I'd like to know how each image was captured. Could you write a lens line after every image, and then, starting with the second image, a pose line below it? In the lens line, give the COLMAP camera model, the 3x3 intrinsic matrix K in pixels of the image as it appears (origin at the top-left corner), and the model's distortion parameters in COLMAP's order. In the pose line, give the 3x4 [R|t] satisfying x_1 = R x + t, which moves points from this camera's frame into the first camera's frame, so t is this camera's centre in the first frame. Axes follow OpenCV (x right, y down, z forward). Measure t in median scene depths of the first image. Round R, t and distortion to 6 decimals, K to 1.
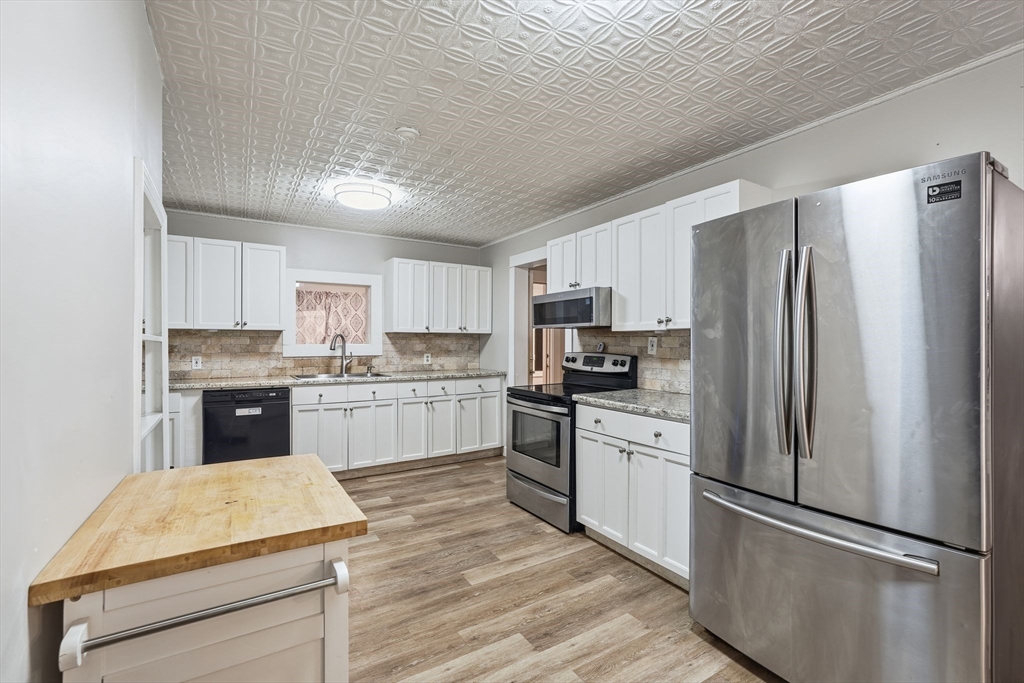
lens RADIAL K [[449.9, 0, 510.5], [0, 449.9, 342.1], [0, 0, 1]] dist [-0.004734, 0.001974]
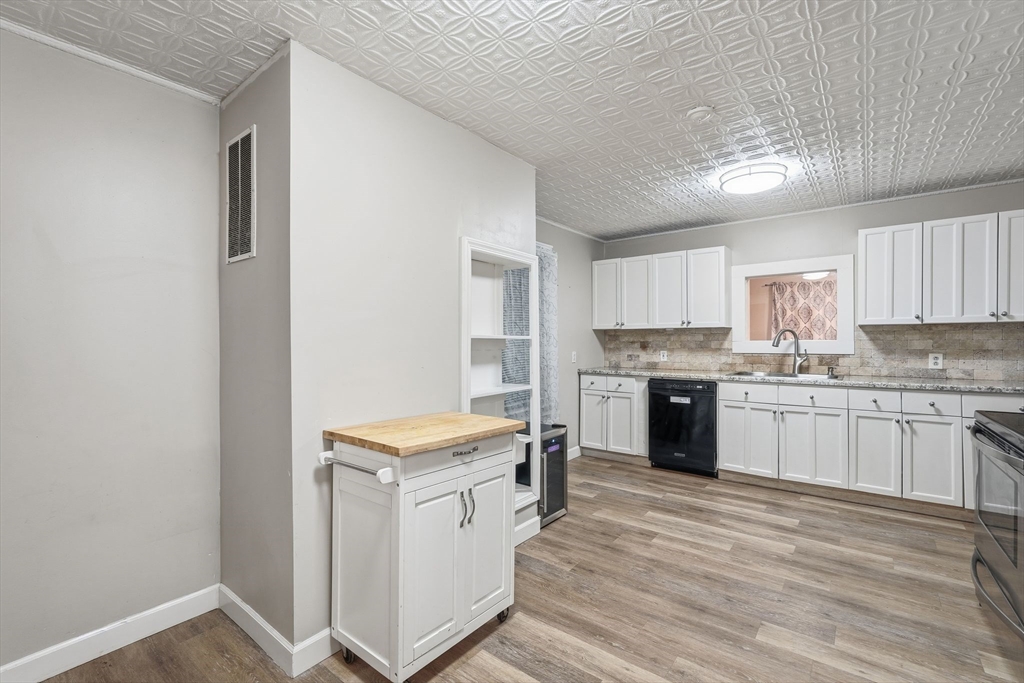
lens RADIAL K [[449.9, 0, 511.9], [0, 449.9, 343.0], [0, 0, 1]] dist [-0.004734, 0.001974]
pose [[0.348716, 0.002676, -0.937224, 0.310129], [0.006280, 0.999967, 0.005192, 0.001848], [0.937207, -0.007696, 0.348688, 0.188364]]
